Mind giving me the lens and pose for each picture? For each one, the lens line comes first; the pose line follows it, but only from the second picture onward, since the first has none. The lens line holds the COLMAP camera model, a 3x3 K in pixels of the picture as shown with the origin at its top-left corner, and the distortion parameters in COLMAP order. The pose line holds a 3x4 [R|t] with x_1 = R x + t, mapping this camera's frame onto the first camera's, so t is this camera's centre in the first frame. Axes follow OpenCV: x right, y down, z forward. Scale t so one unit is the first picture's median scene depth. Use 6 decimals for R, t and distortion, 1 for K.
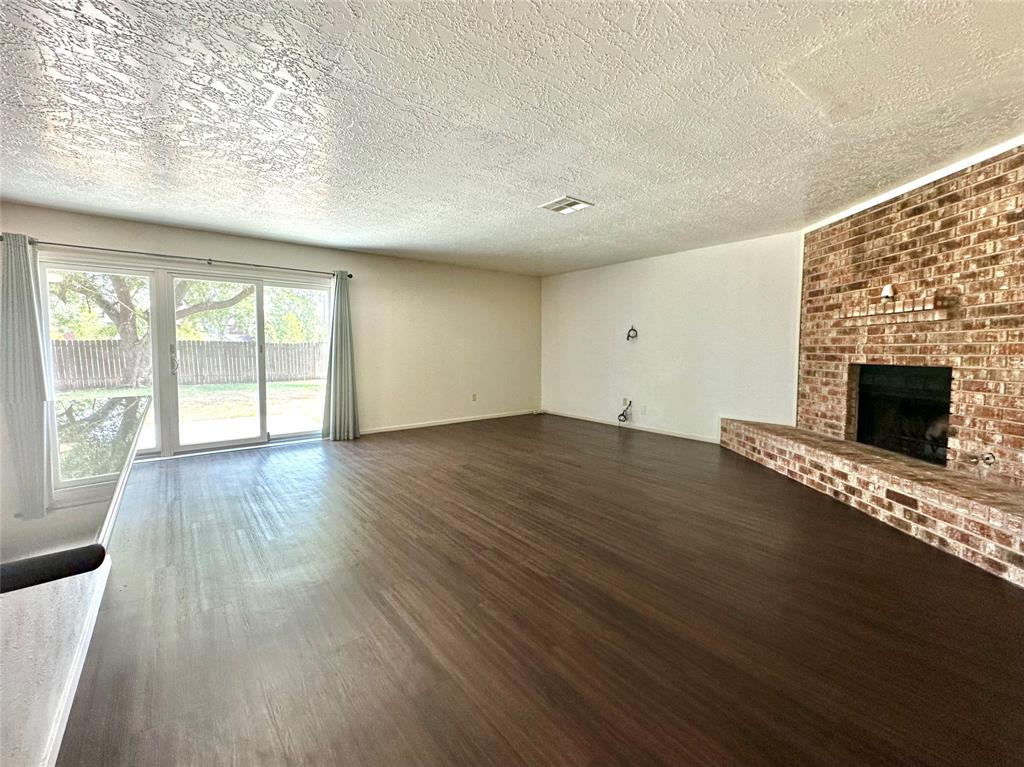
lens RADIAL K [[411.9, 0, 514.2], [0, 411.9, 381.4], [0, 0, 1]] dist [0.001292, 0.000005]
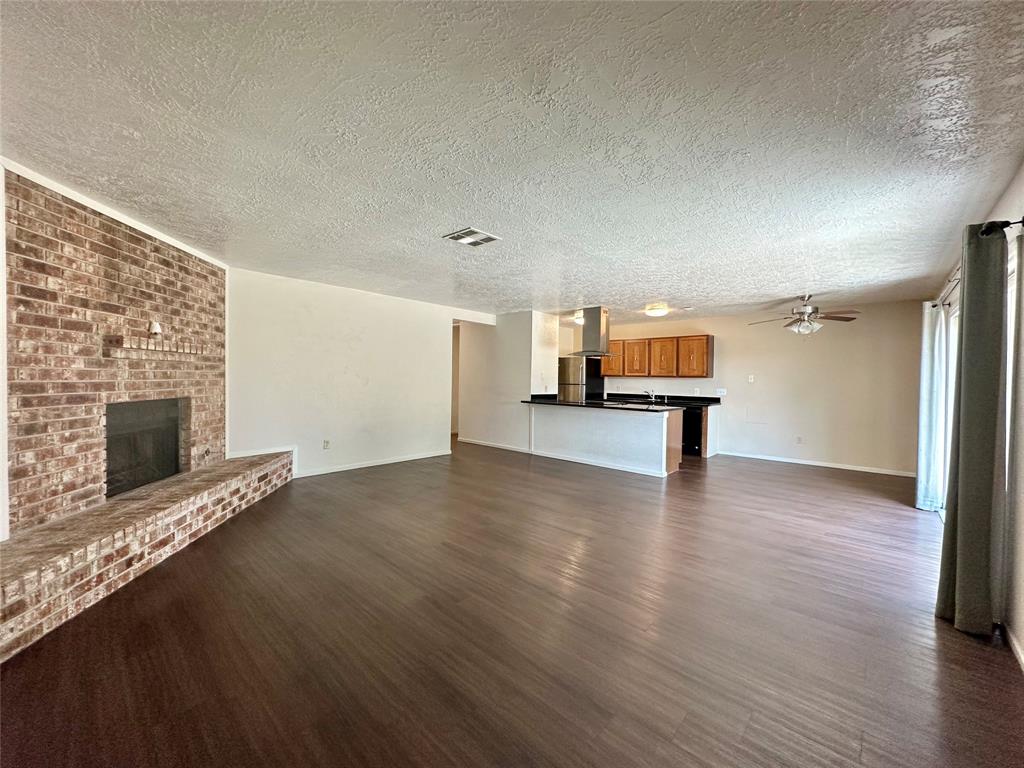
lens RADIAL K [[411.9, 0, 514.2], [0, 411.9, 381.9], [0, 0, 1]] dist [0.001292, 0.000005]
pose [[-0.987368, -0.015292, -0.157704, 0.170908], [-0.029505, 0.995668, 0.088177, -0.179541], [0.155672, 0.091716, -0.983542, 1.910598]]
